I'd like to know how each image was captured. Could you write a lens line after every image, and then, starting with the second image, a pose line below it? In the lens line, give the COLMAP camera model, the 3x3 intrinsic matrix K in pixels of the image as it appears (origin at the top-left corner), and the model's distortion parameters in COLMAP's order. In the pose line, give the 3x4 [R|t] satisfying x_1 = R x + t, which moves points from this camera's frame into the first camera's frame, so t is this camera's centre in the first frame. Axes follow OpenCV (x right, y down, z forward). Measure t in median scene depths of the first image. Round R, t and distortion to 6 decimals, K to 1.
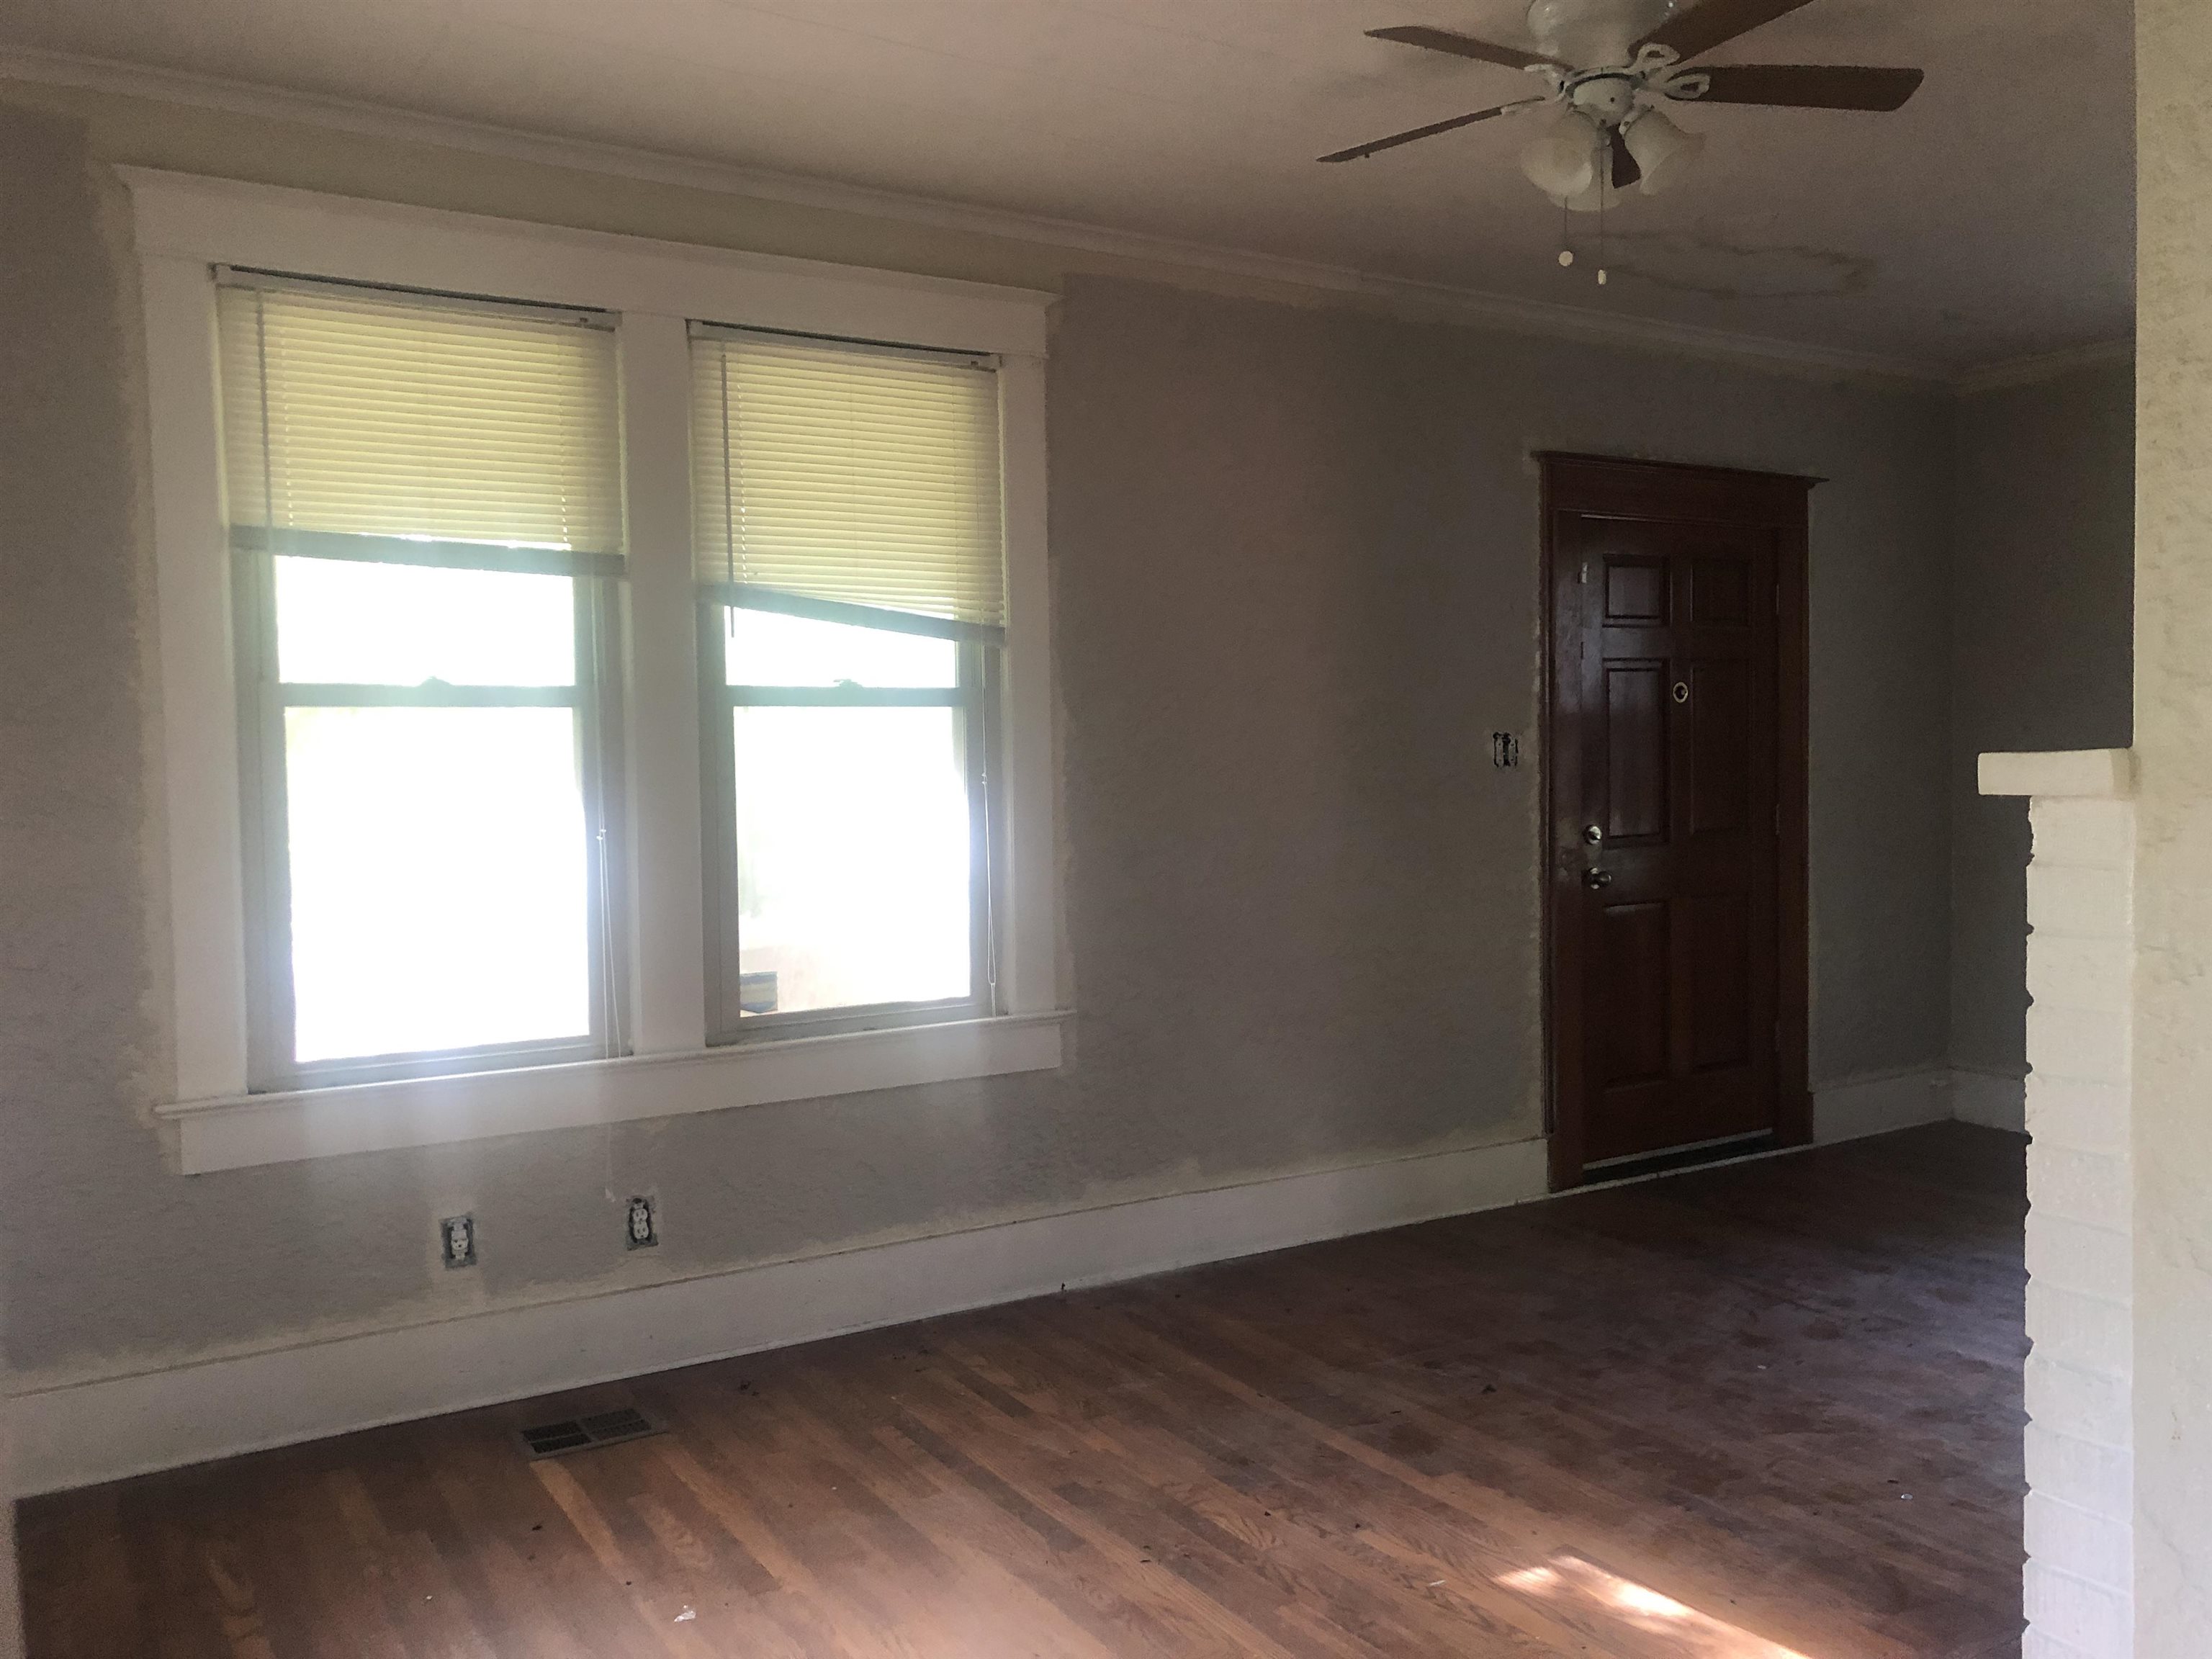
lens RADIAL K [[1809.6, 0, 1111.8], [0, 1809.6, 839.4], [0, 0, 1]] dist [0.056707, -0.057550]
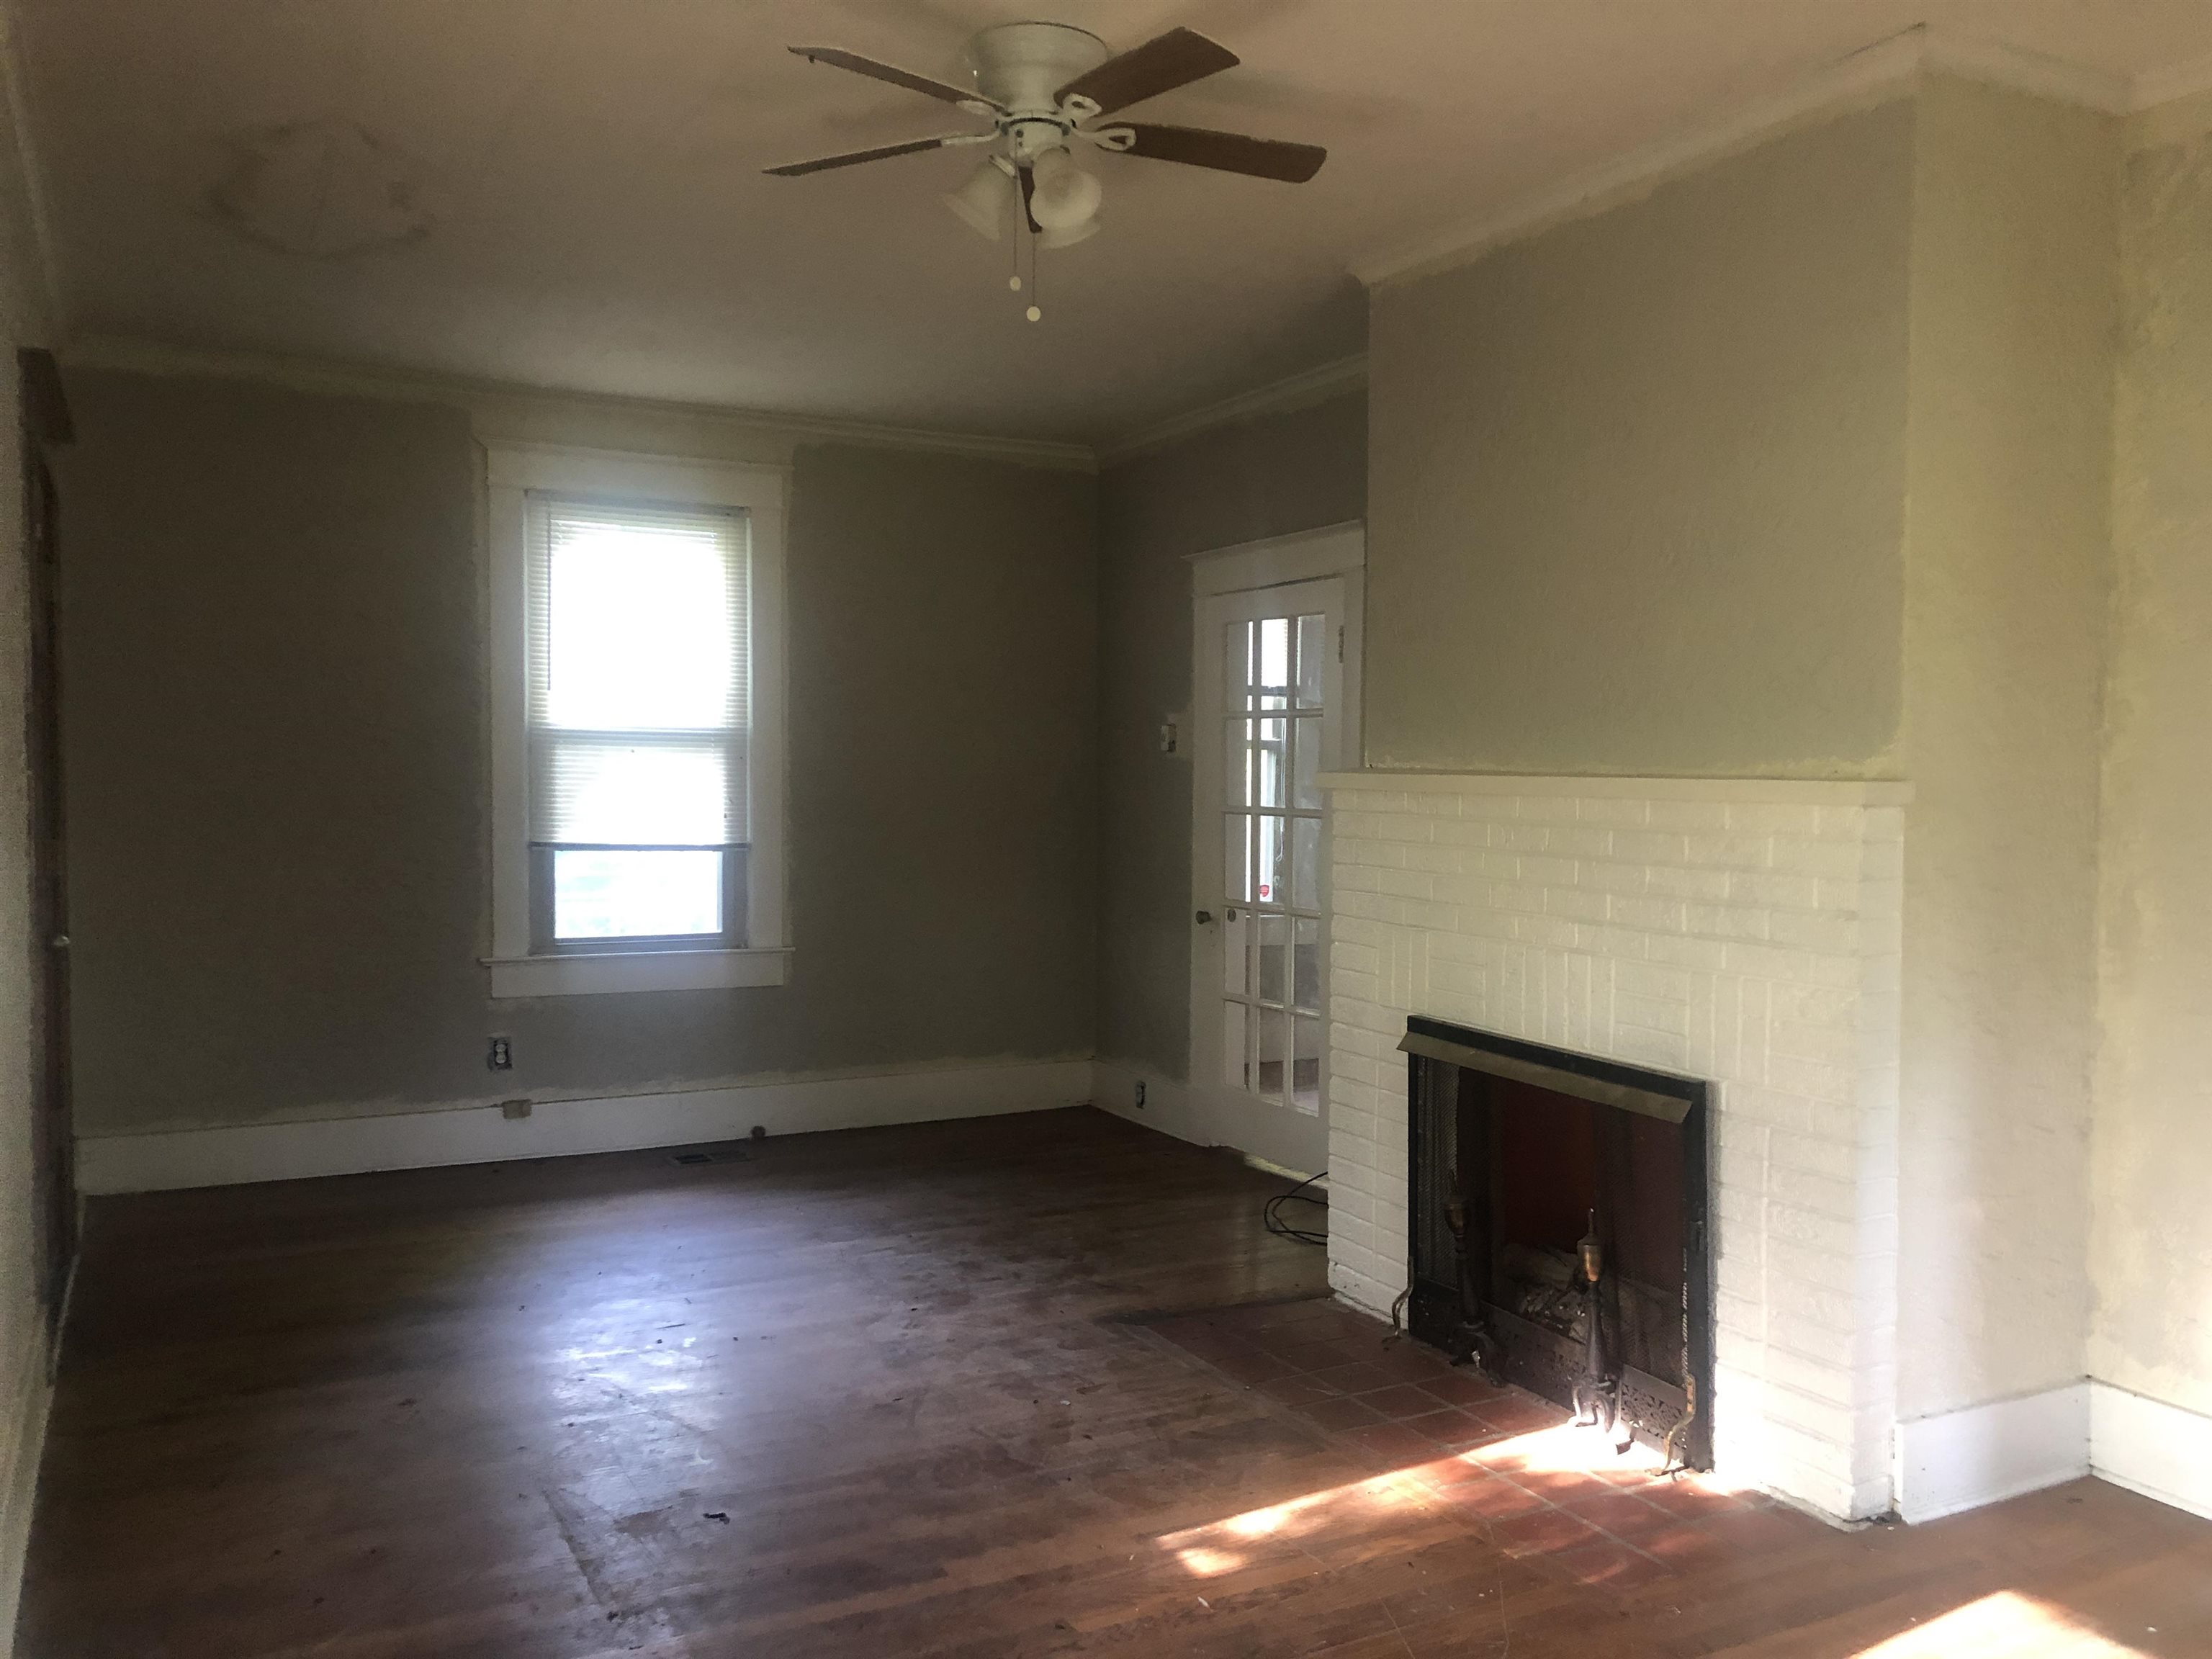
lens RADIAL K [[1809.6, 0, 1111.8], [0, 1809.6, 839.4], [0, 0, 1]] dist [0.056707, -0.057550]
pose [[0.082700, -0.022188, 0.996327, -0.755509], [0.036336, 0.999154, 0.019235, -0.030796], [-0.995912, 0.034612, 0.083437, 0.883236]]
